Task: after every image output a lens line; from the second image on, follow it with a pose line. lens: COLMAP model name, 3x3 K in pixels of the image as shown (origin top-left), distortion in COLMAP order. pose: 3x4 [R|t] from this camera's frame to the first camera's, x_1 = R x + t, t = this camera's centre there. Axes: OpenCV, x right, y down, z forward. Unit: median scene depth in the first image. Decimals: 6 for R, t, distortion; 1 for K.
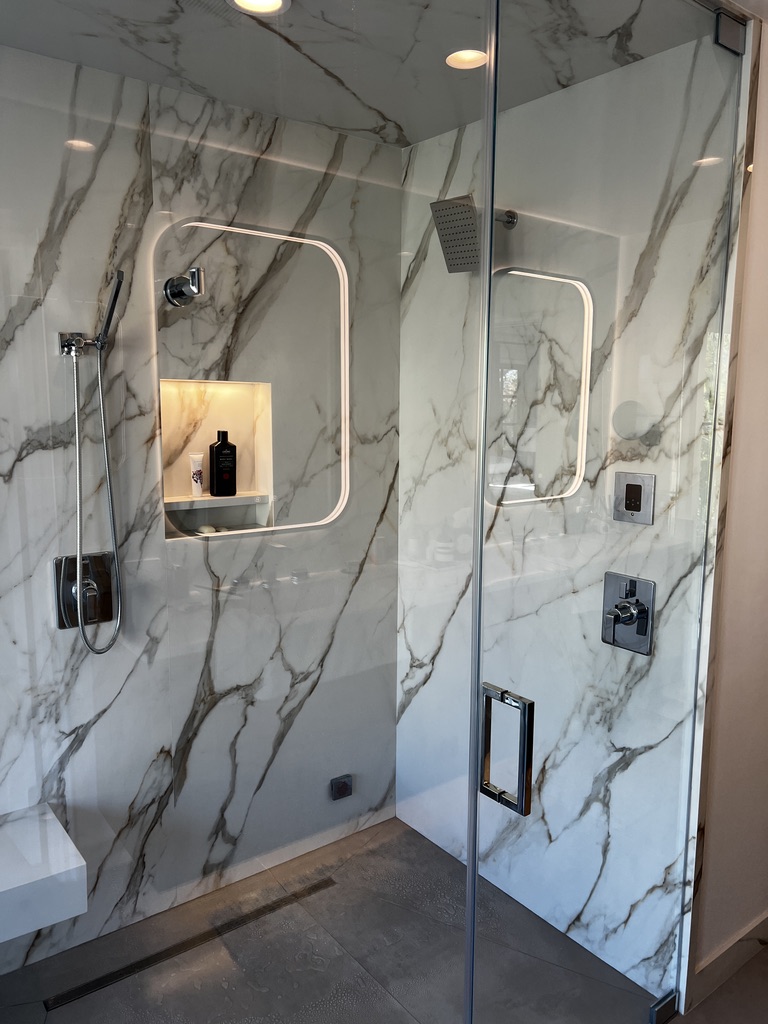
lens RADIAL K [[770.0, 0, 384.0], [0, 770.0, 512.0], [0, 0, 1]] dist [0.046001, -0.045770]
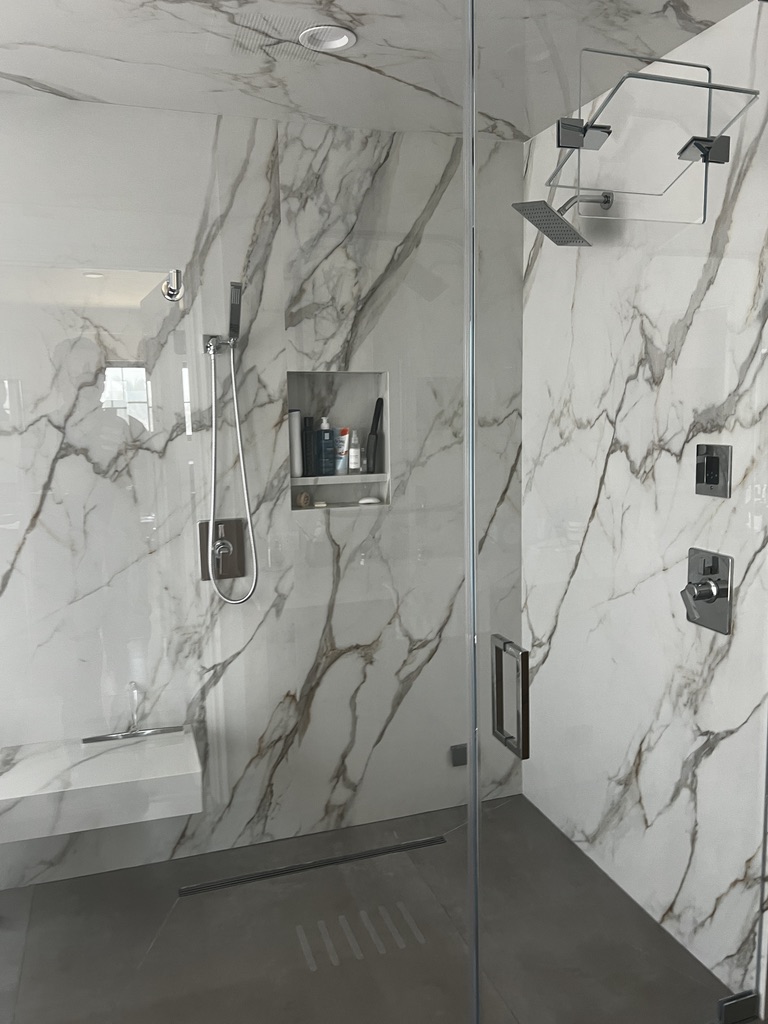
lens RADIAL K [[785.6, 0, 382.2], [0, 785.6, 502.3], [0, 0, 1]] dist [0.055588, -0.068920]
pose [[0.943112, 0.012269, -0.332249, 0.241653], [-0.019398, 0.999647, -0.018148, 0.043885], [0.331909, 0.023560, 0.943017, -0.064381]]
